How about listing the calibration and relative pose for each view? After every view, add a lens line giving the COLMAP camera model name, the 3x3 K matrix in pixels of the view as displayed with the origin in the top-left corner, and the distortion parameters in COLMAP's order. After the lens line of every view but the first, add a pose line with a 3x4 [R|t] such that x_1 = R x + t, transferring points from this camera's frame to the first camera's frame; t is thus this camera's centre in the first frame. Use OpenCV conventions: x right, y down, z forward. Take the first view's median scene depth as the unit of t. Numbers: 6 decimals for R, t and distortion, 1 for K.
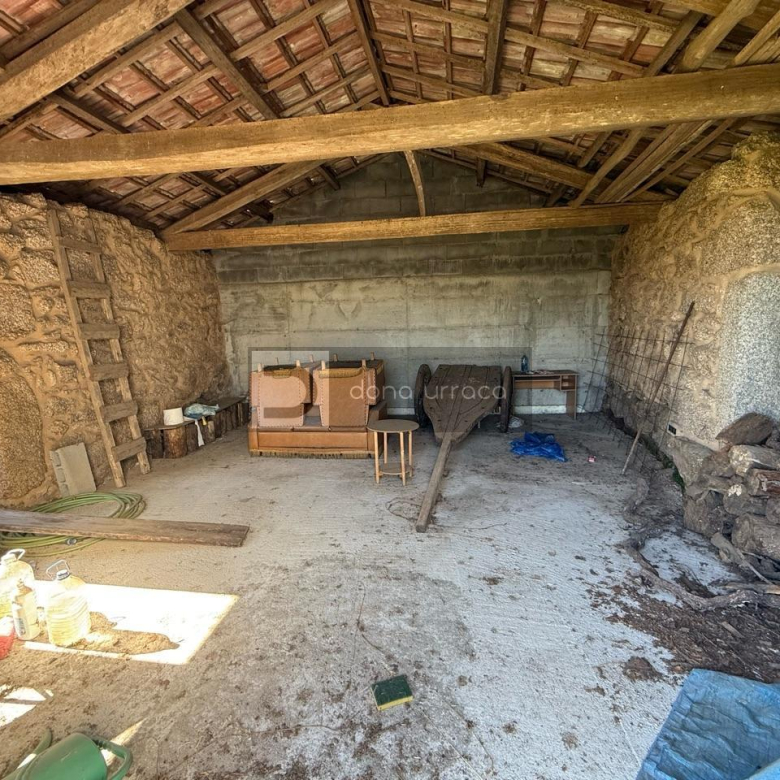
lens RADIAL K [[434.1, 0, 390.0], [0, 434.1, 390.0], [0, 0, 1]] dist [0.003705, -0.000701]
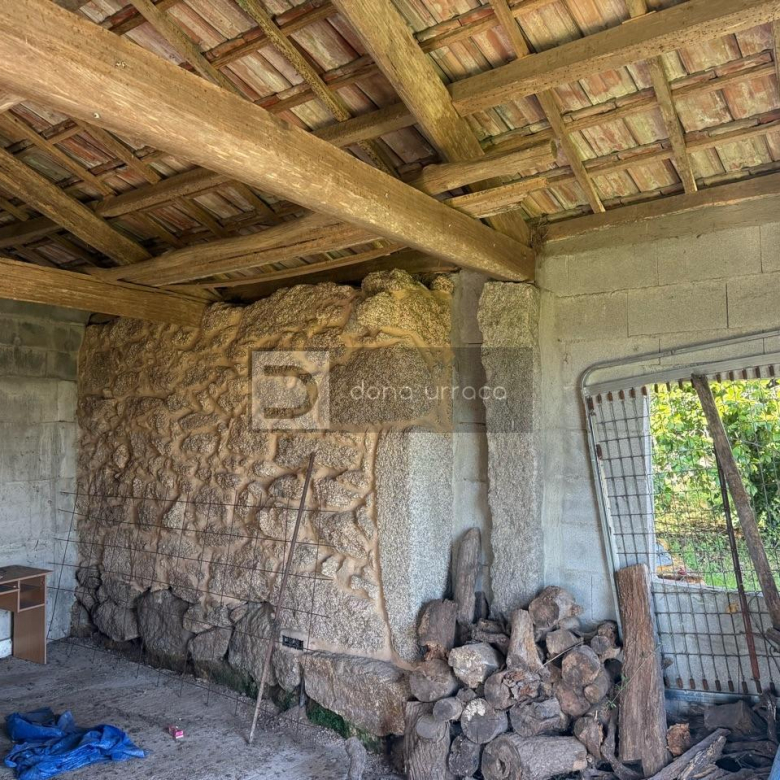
lens RADIAL K [[735.1, 0, 399.3], [0, 735.1, 384.0], [0, 0, 1]] dist [0.154350, -0.291790]
pose [[0.409442, 0.087556, 0.908125, -0.182848], [0.126011, 0.980417, -0.151340, -0.053209], [-0.903592, 0.176398, 0.390391, 0.174904]]
